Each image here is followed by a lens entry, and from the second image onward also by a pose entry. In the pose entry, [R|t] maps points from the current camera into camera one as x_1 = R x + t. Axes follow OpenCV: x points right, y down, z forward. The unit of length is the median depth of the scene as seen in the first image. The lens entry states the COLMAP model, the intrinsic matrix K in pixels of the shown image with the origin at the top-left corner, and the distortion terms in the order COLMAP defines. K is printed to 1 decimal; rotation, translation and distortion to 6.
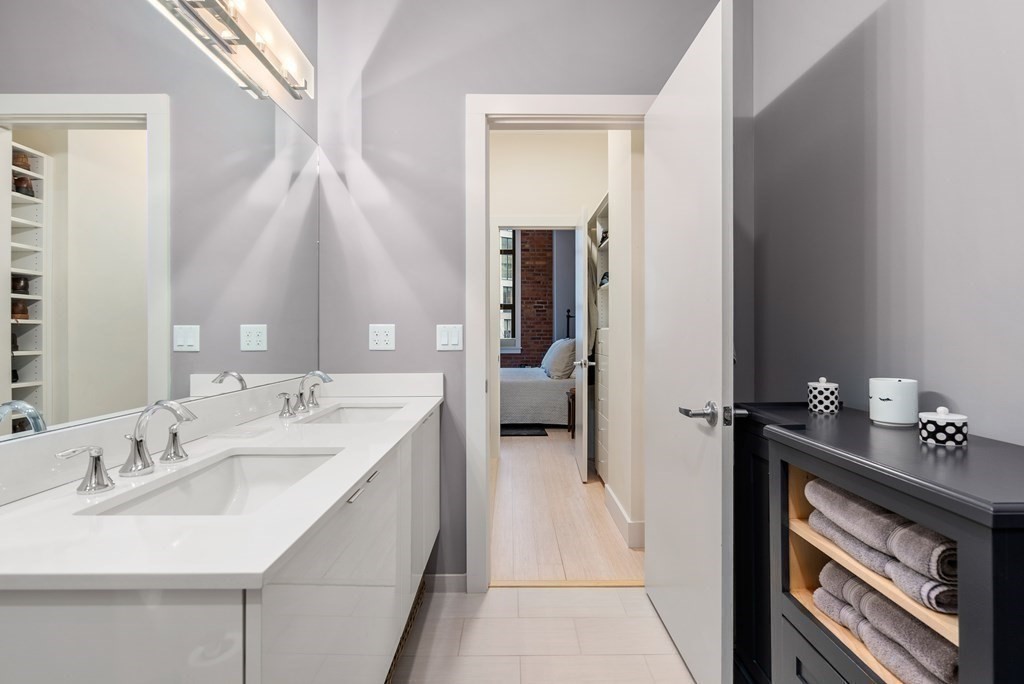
lens RADIAL K [[473.8, 0, 514.3], [0, 473.8, 338.0], [0, 0, 1]] dist [-0.004765, -0.000536]
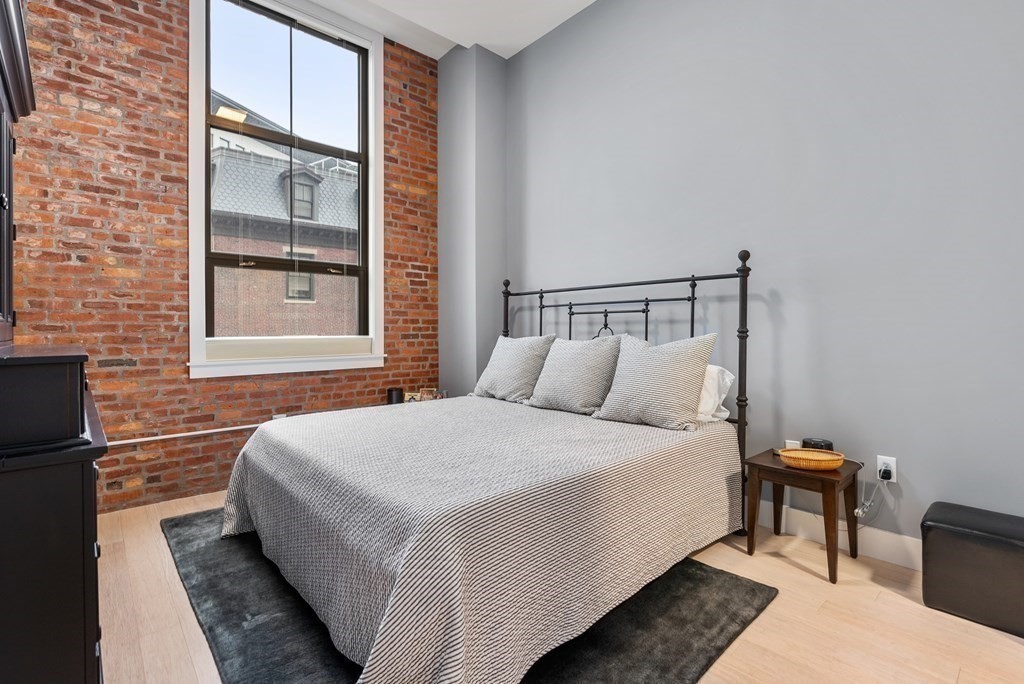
lens RADIAL K [[473.8, 0, 503.6], [0, 473.8, 339.3], [0, 0, 1]] dist [-0.004765, -0.000536]
pose [[0.762288, -0.012639, 0.647115, -0.210907], [0.009330, 0.999920, 0.008539, 0.001019], [-0.647171, -0.000471, 0.762345, 0.541760]]
